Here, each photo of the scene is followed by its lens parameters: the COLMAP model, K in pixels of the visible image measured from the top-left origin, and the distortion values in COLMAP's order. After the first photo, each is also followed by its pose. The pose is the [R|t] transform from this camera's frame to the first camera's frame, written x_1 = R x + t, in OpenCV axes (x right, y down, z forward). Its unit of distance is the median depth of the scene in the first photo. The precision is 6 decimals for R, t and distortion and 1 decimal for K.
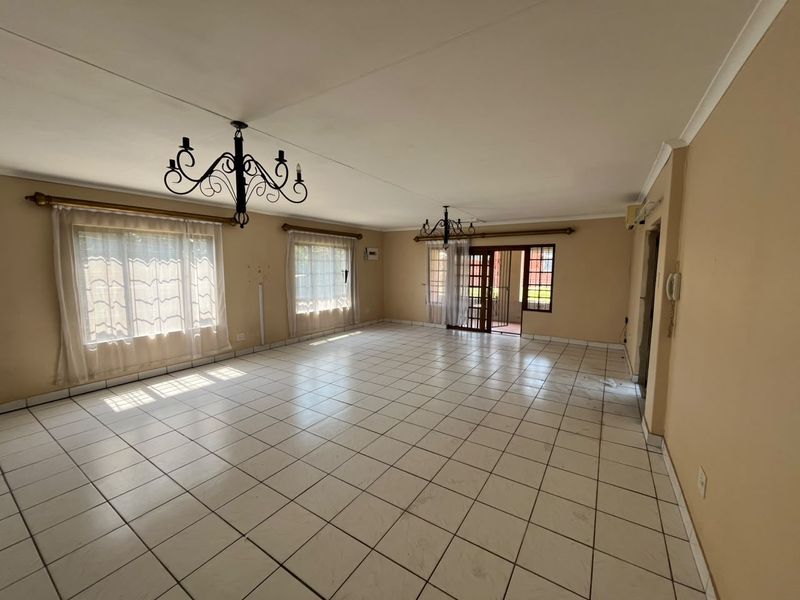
lens RADIAL K [[325.6, 0, 402.1], [0, 325.6, 296.2], [0, 0, 1]] dist [0.006245, -0.000888]
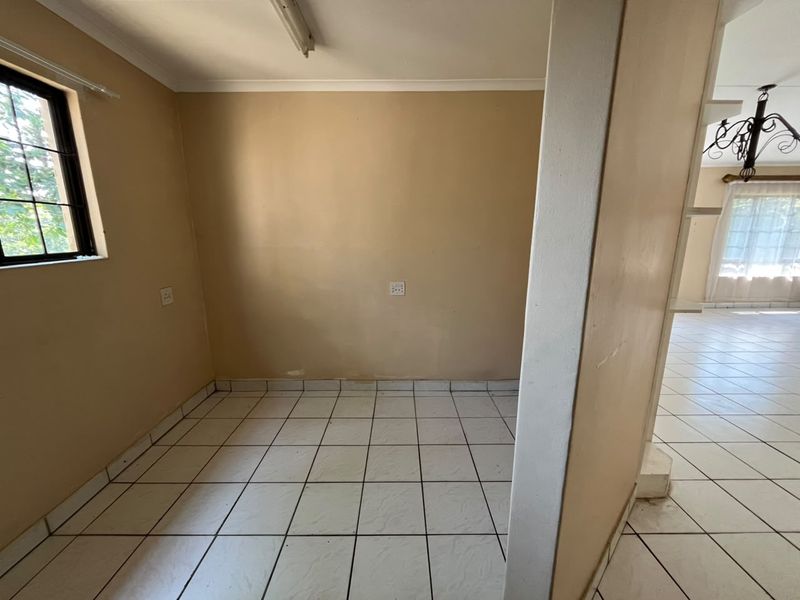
lens RADIAL K [[325.6, 0, 405.6], [0, 325.6, 300.9], [0, 0, 1]] dist [0.006245, -0.000888]
pose [[0.544213, 0.168031, -0.821947, -0.036615], [-0.067916, 0.985345, 0.156467, 0.035671], [0.836193, -0.029328, 0.547650, -0.219779]]
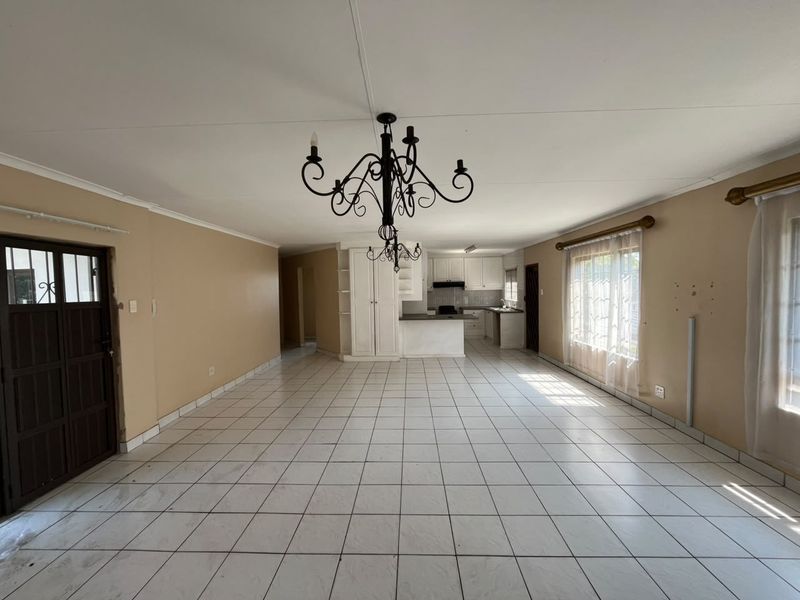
lens RADIAL K [[325.6, 0, 394.6], [0, 325.6, 293.2], [0, 0, 1]] dist [0.006245, -0.000888]
pose [[-0.866179, 0.024093, -0.499152, 0.240186], [-0.028161, 0.994897, 0.096888, -0.098527], [0.498939, 0.097979, -0.861081, 1.035179]]
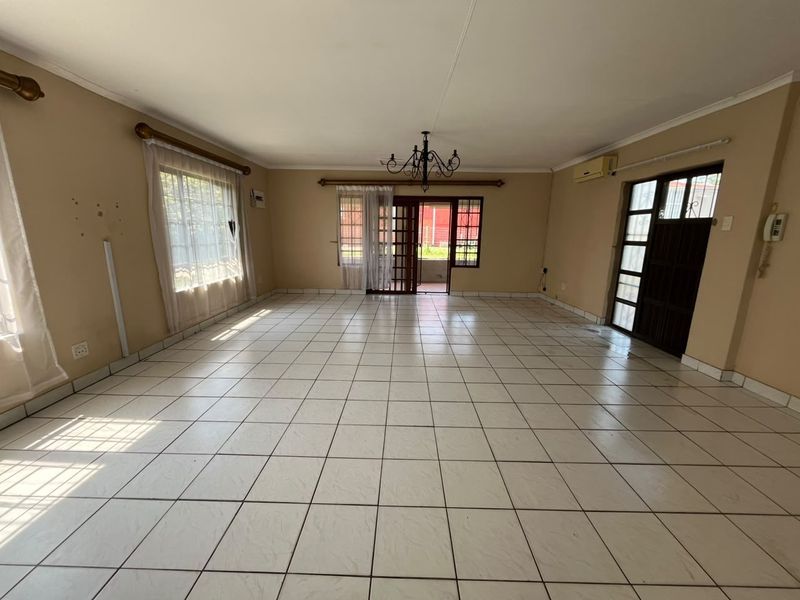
lens RADIAL K [[325.6, 0, 398.8], [0, 325.6, 298.3], [0, 0, 1]] dist [0.006245, -0.000888]
pose [[0.851123, -0.101778, 0.515006, -0.271160], [0.039822, 0.990717, 0.129979, 0.003293], [-0.523454, -0.090119, 0.847274, 0.277952]]
